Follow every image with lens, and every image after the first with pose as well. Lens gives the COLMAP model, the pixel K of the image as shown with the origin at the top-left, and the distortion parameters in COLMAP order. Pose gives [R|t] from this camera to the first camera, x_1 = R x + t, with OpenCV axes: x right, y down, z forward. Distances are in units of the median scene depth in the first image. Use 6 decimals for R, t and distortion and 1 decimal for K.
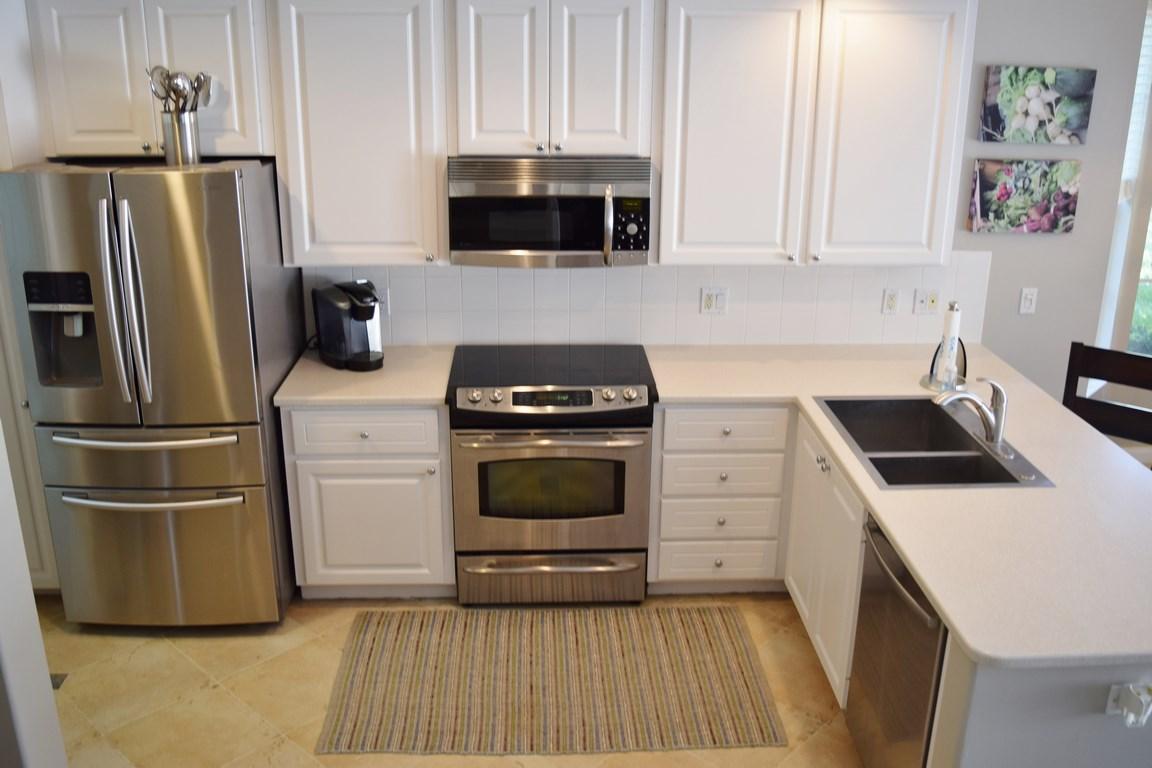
lens RADIAL K [[1066.8, 0, 581.5], [0, 1066.8, 380.8], [0, 0, 1]] dist [-0.076337, 0.000000]
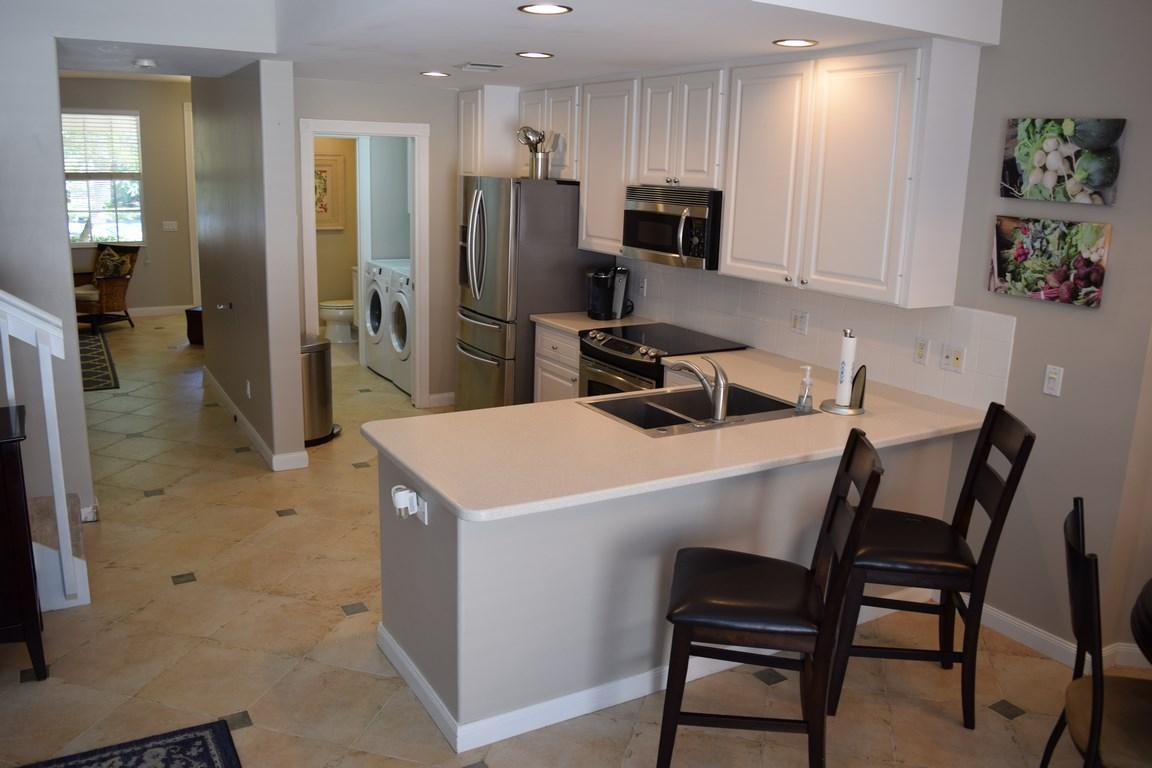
lens RADIAL K [[904.9, 0, 571.6], [0, 904.9, 377.0], [0, 0, 1]] dist [-0.094947, 0.024355]
pose [[0.465815, 0.204923, -0.860827, 0.961674], [-0.312880, 0.948117, 0.056396, 0.007324], [0.827721, 0.243065, 0.505764, 0.312877]]
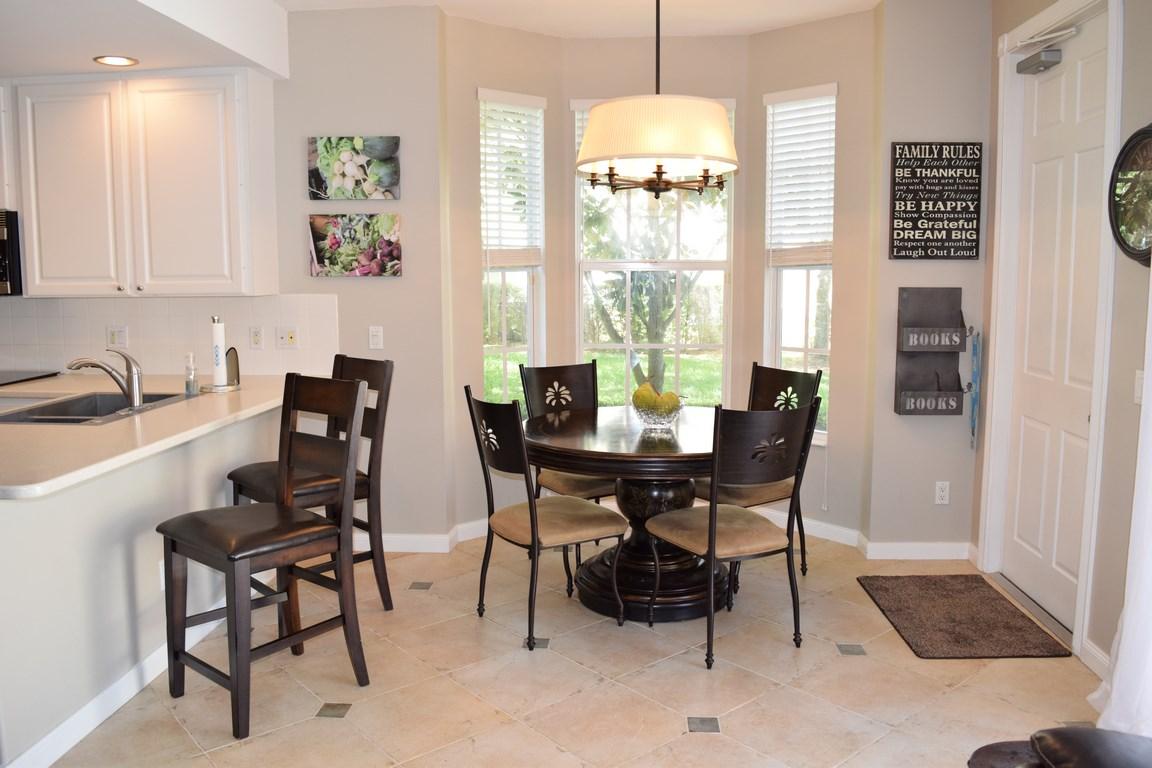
lens RADIAL K [[904.9, 0, 575.1], [0, 904.9, 372.7], [0, 0, 1]] dist [-0.094947, 0.024355]
pose [[0.992748, 0.003346, -0.120170, 0.832299], [-0.029107, 0.976561, -0.213265, 0.180167], [0.116639, 0.215216, 0.969576, 0.090431]]
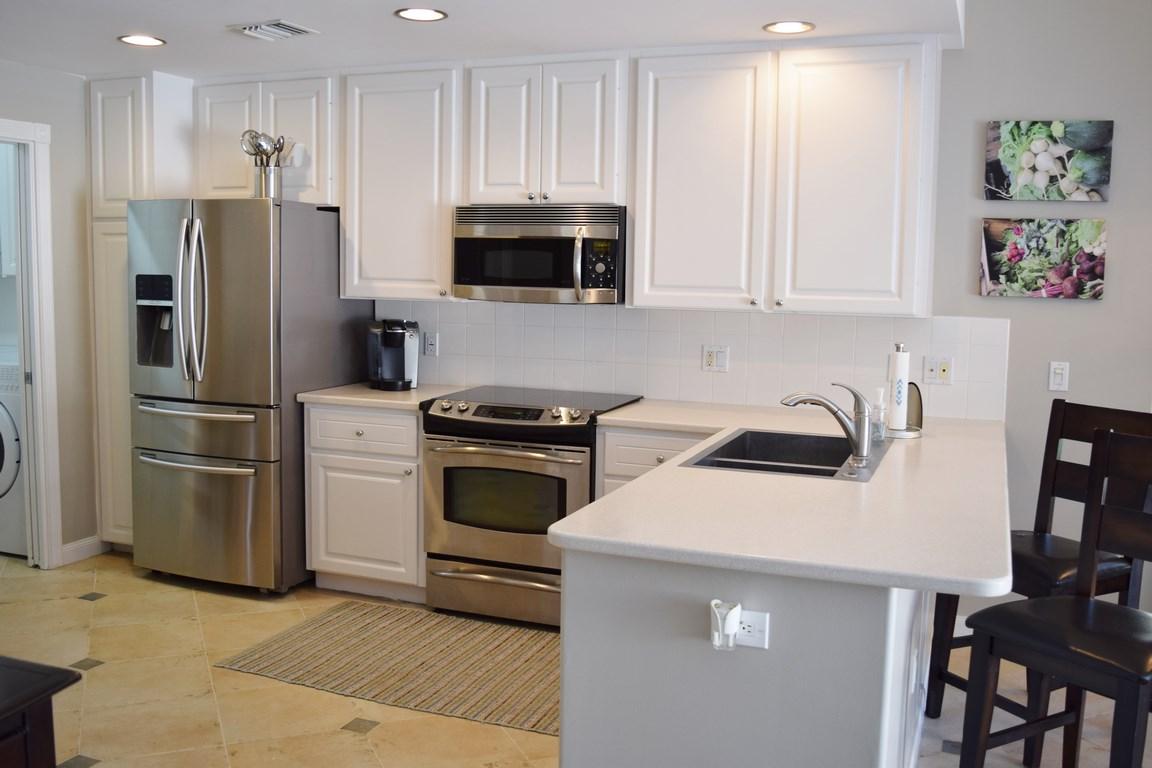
lens RADIAL K [[1066.8, 0, 576.6], [0, 1066.8, 377.1], [0, 0, 1]] dist [-0.076337, 0.000000]
pose [[0.910186, 0.050461, -0.411114, 0.459314], [-0.143852, 0.969279, -0.199510, 0.179211], [0.388417, 0.240731, 0.889484, 0.044840]]
